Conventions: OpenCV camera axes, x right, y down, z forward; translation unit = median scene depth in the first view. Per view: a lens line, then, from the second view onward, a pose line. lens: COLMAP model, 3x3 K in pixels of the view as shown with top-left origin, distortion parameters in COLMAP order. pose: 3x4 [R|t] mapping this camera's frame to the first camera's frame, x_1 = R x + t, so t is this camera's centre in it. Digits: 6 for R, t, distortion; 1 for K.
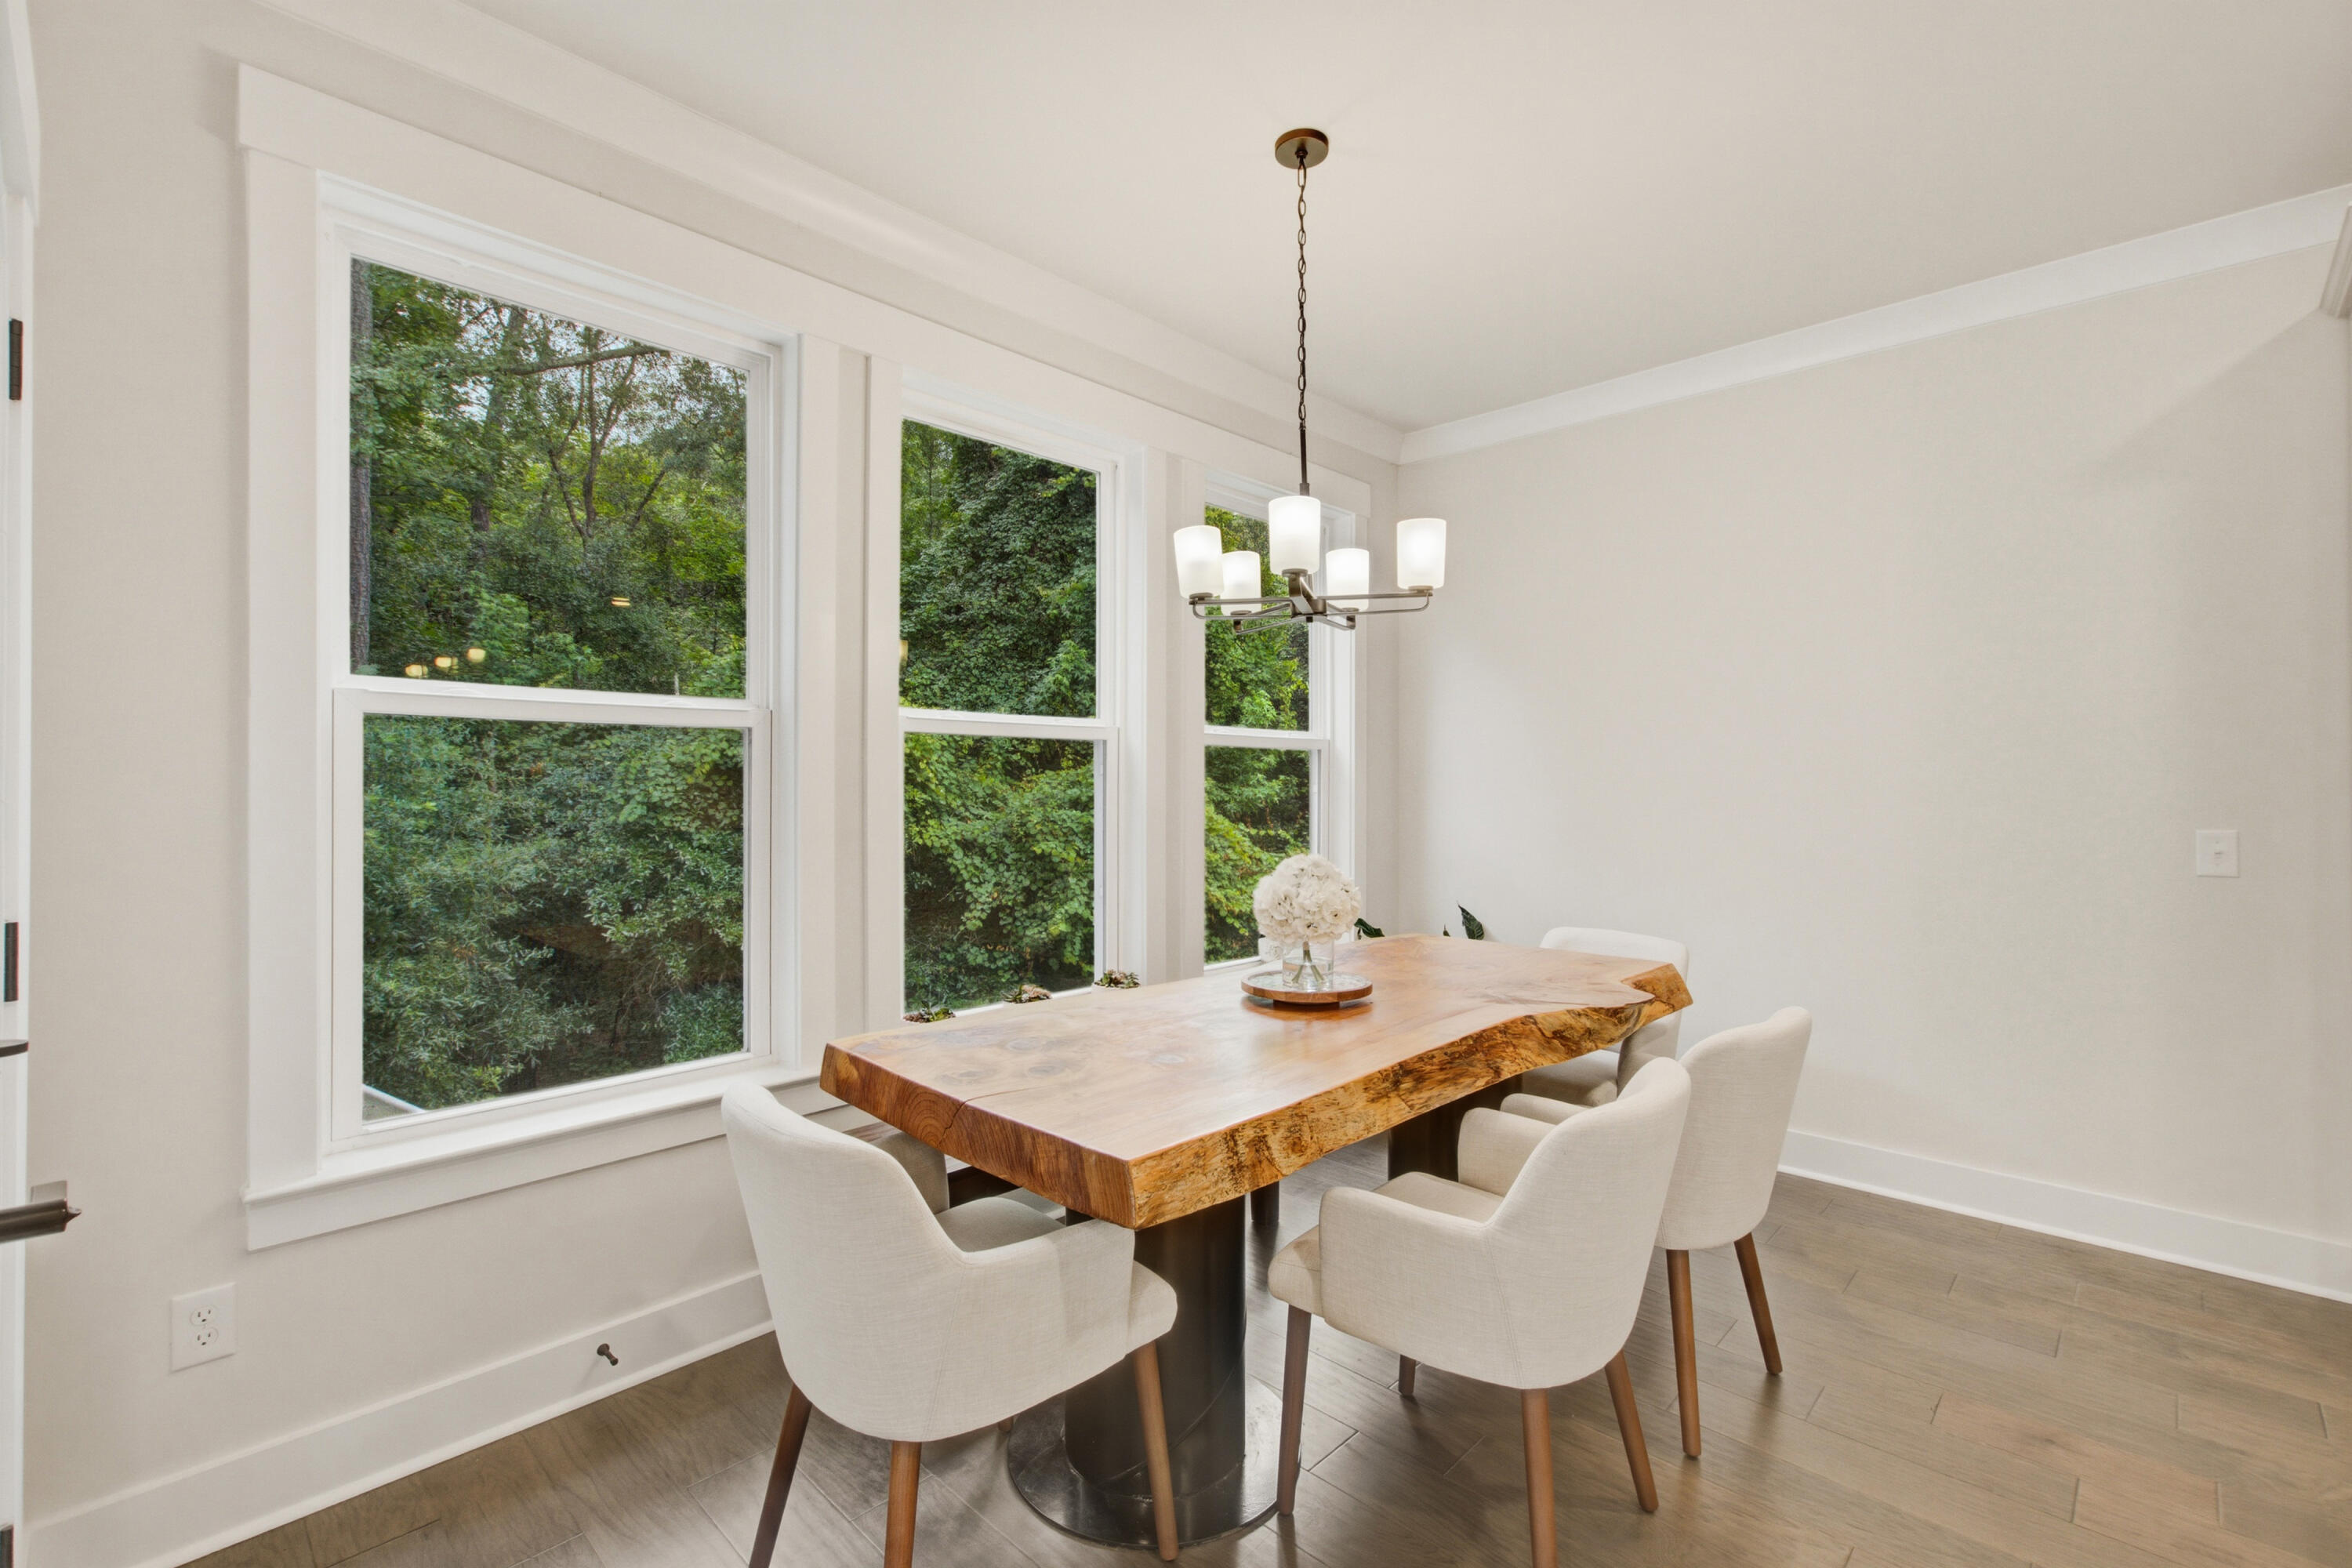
lens RADIAL K [[1022.5, 0, 1183.5], [0, 1022.5, 776.4], [0, 0, 1]] dist [-0.000346, -0.000973]
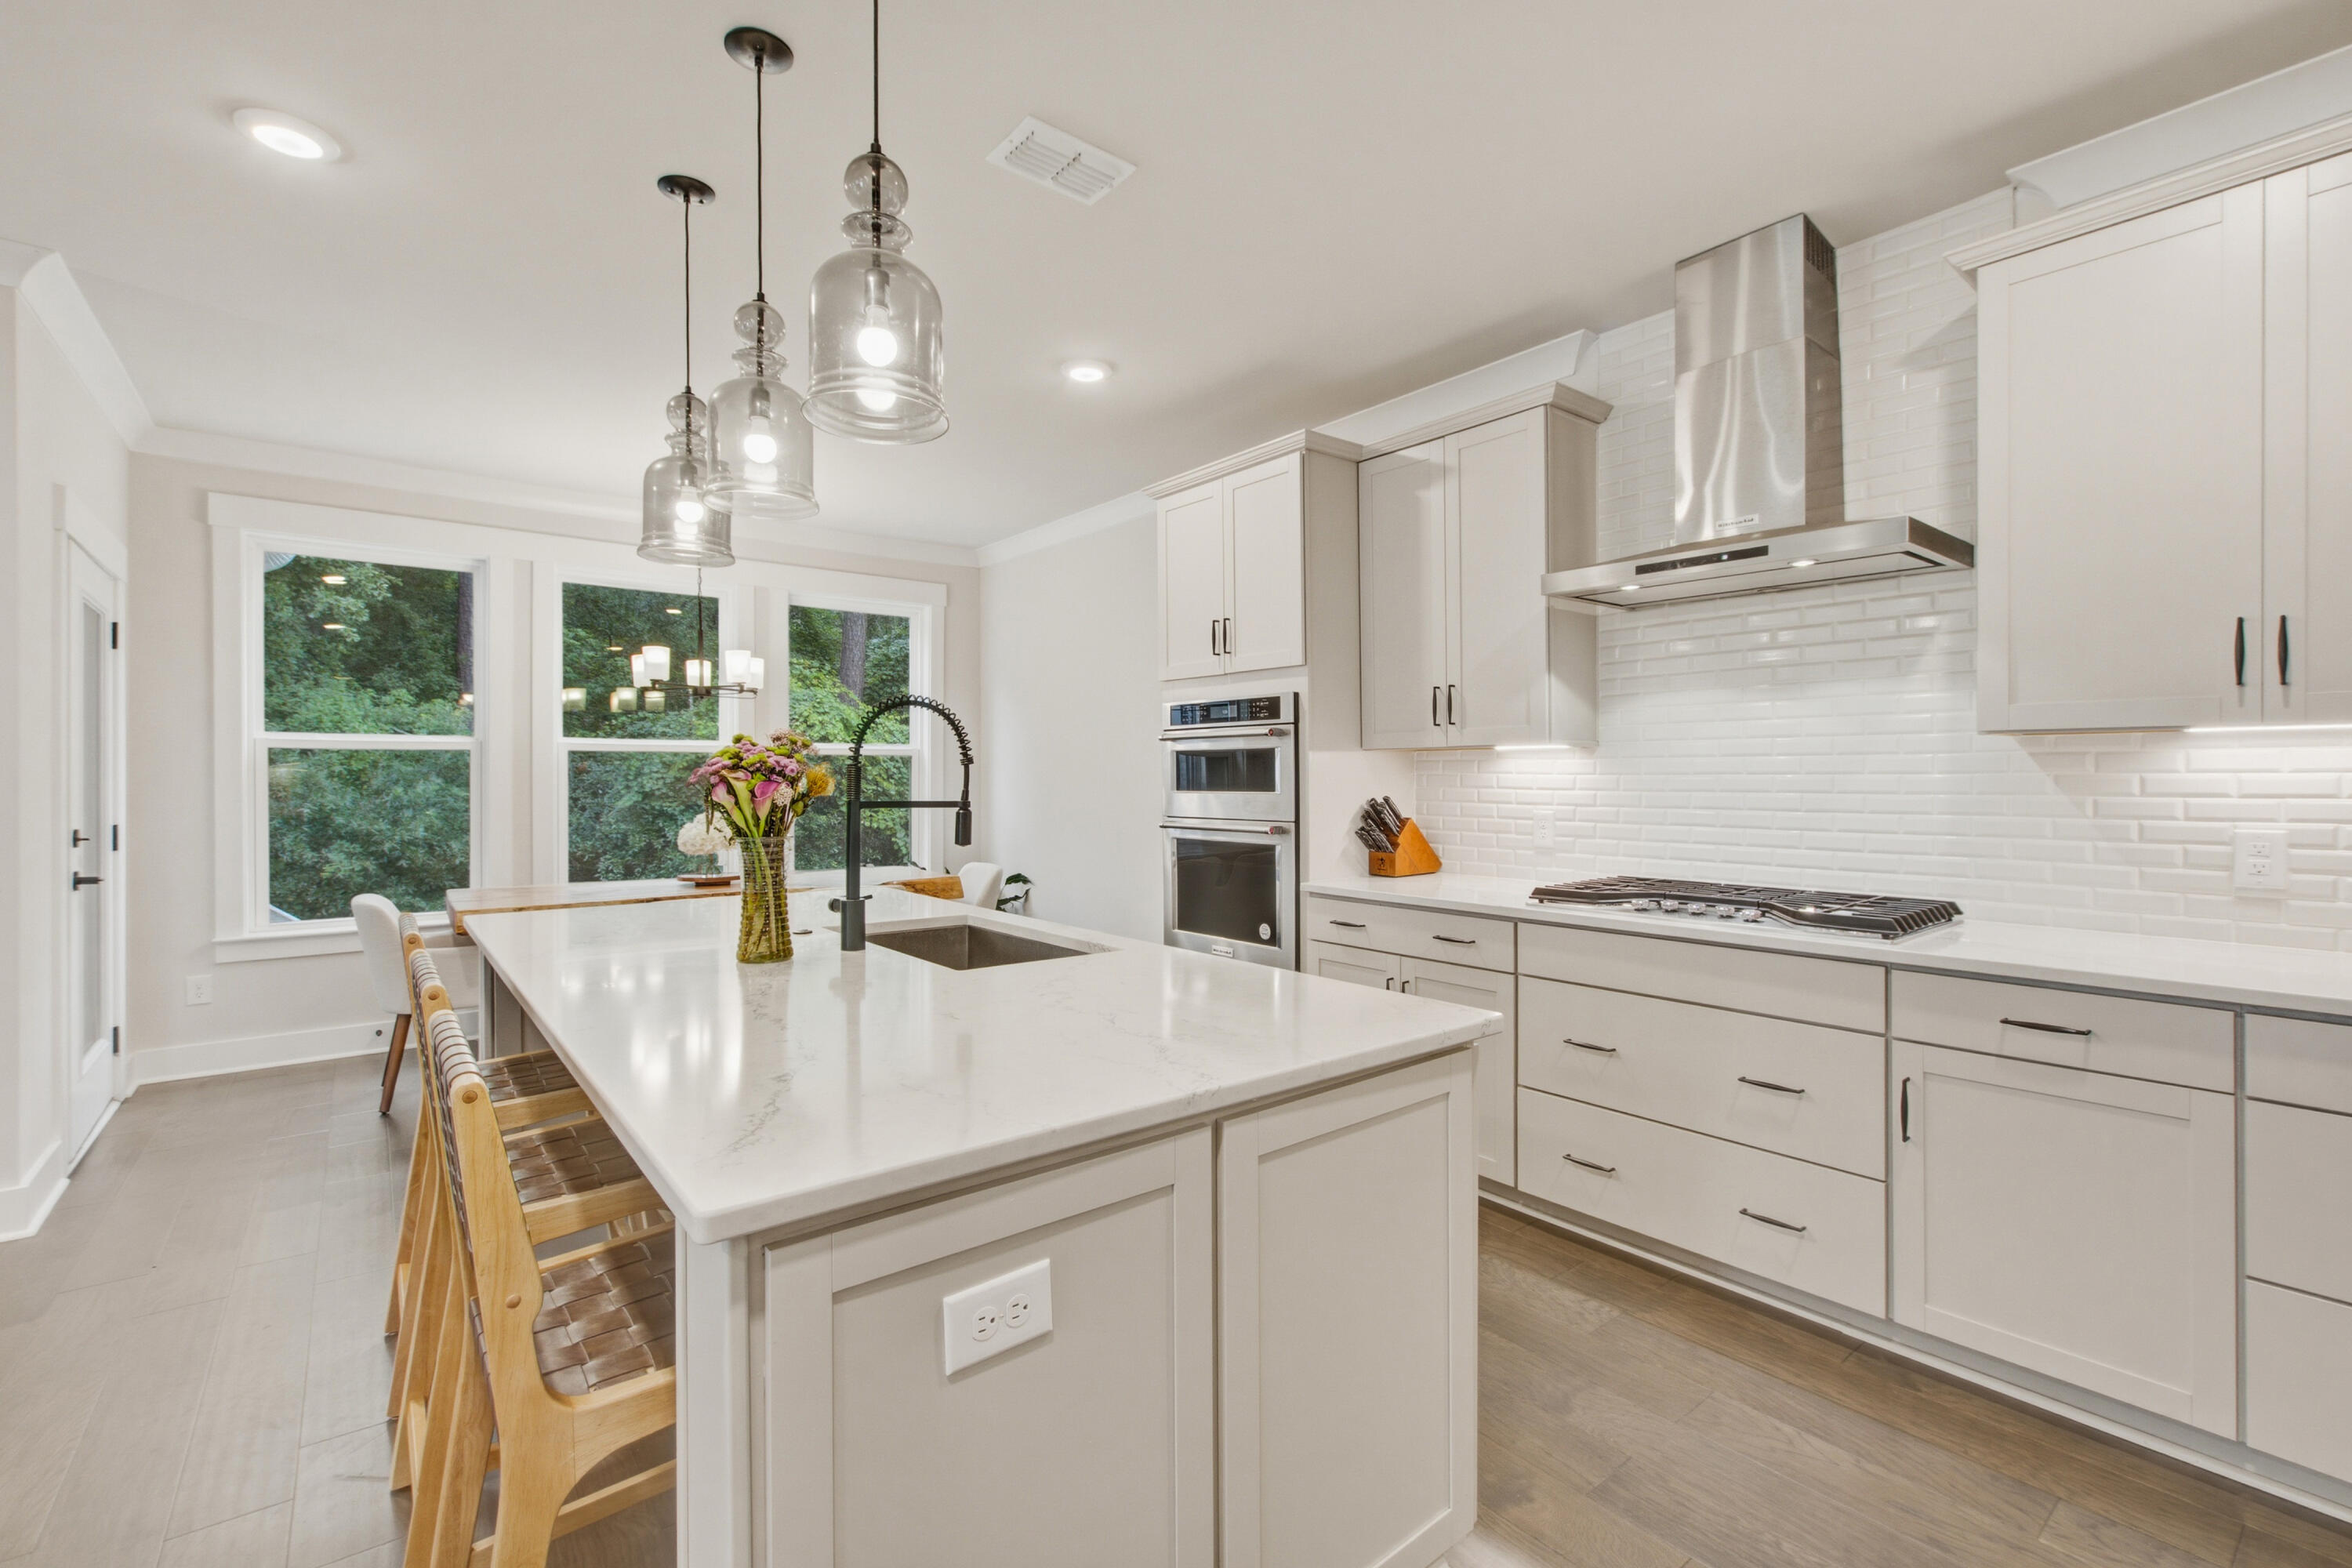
lens RADIAL K [[1022.5, 0, 1197.9], [0, 1022.5, 773.6], [0, 0, 1]] dist [-0.000346, -0.000973]
pose [[0.992994, -0.001423, -0.118158, 0.929947], [0.001848, 0.999992, 0.003494, -0.004116], [0.118152, -0.003688, 0.992989, -0.631359]]
